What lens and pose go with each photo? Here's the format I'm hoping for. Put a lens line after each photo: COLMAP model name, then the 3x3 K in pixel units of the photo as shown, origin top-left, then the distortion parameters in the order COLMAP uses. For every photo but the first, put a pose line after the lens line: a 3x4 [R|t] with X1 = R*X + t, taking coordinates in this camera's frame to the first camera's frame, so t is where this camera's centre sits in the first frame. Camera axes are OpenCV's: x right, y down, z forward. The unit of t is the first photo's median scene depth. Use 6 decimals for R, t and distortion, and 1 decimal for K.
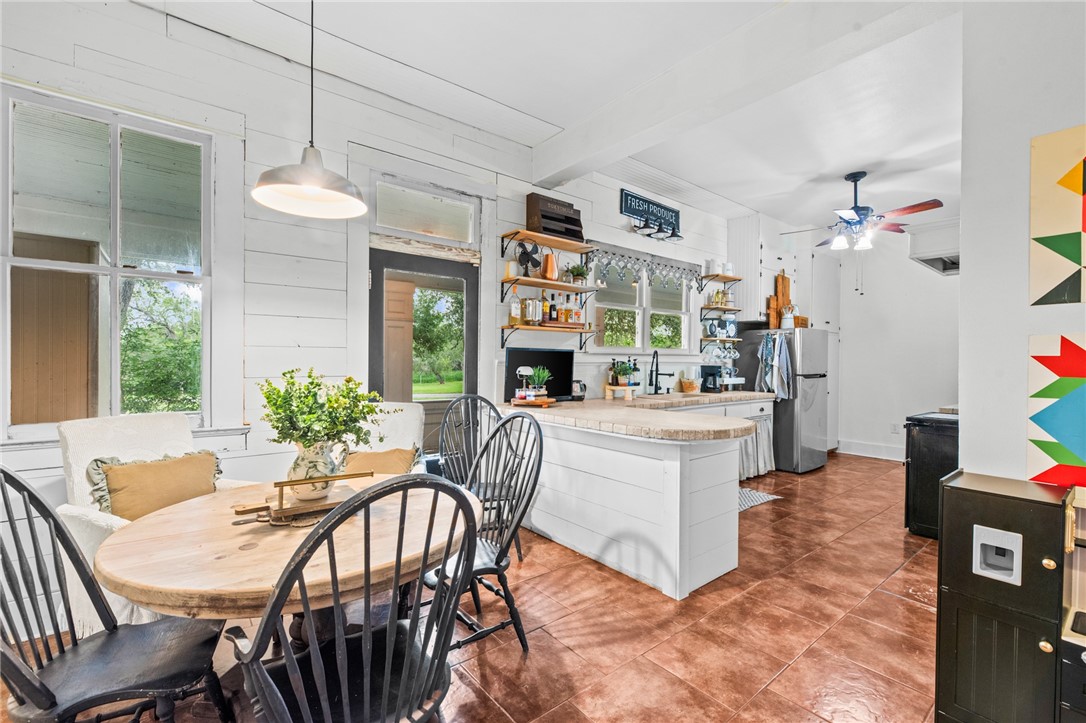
lens RADIAL K [[464.1, 0, 541.1], [0, 464.1, 364.1], [0, 0, 1]] dist [-0.000602, -0.000298]
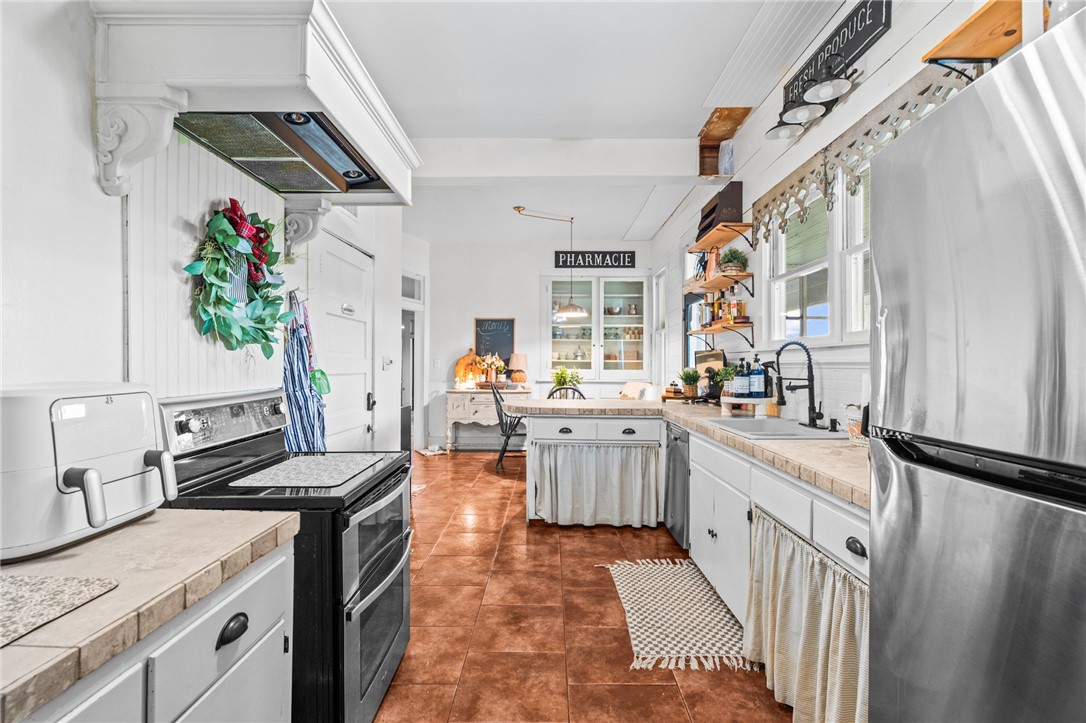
lens RADIAL K [[501.6, 0, 542.0], [0, 501.6, 363.8], [0, 0, 1]] dist [-0.002117, 0.000129]
pose [[-0.634525, -0.006946, -0.772871, 0.928367], [-0.011346, 0.999936, 0.000329, -0.000047], [0.772819, 0.008977, -0.634563, 1.213542]]
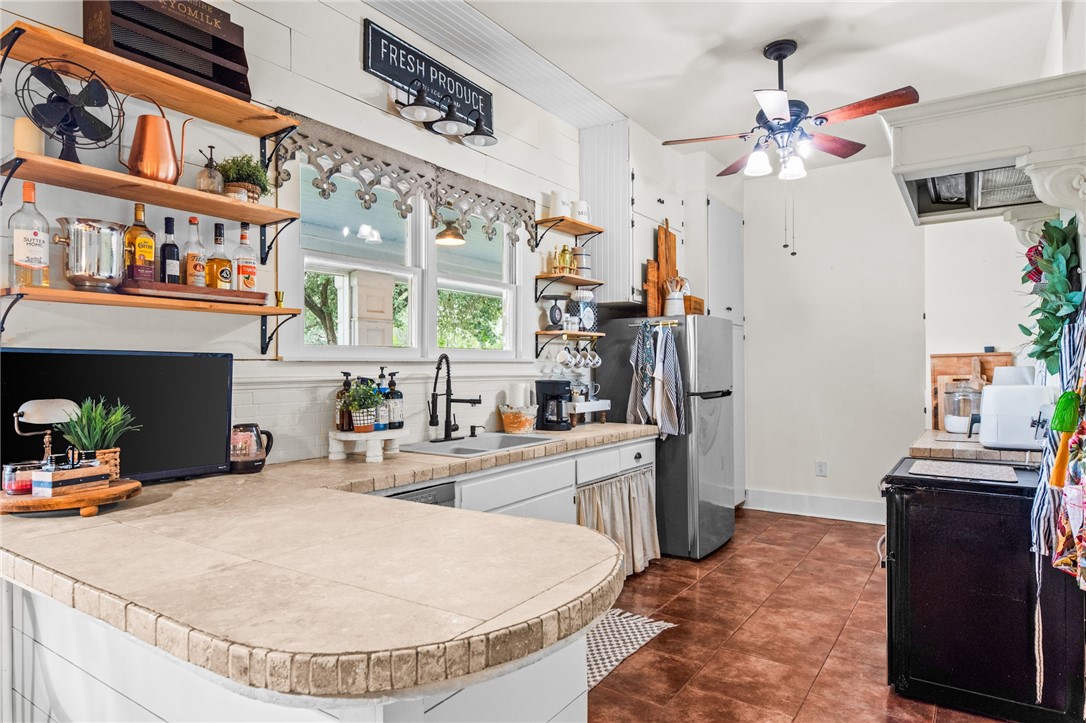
lens RADIAL K [[634.7, 0, 540.3], [0, 634.7, 366.5], [0, 0, 1]] dist [-0.004294, -0.001641]
pose [[0.957061, -0.011659, 0.289651, 0.156792], [0.014570, 0.999863, -0.007897, -0.009484], [-0.289519, 0.011778, 0.957100, 0.330775]]
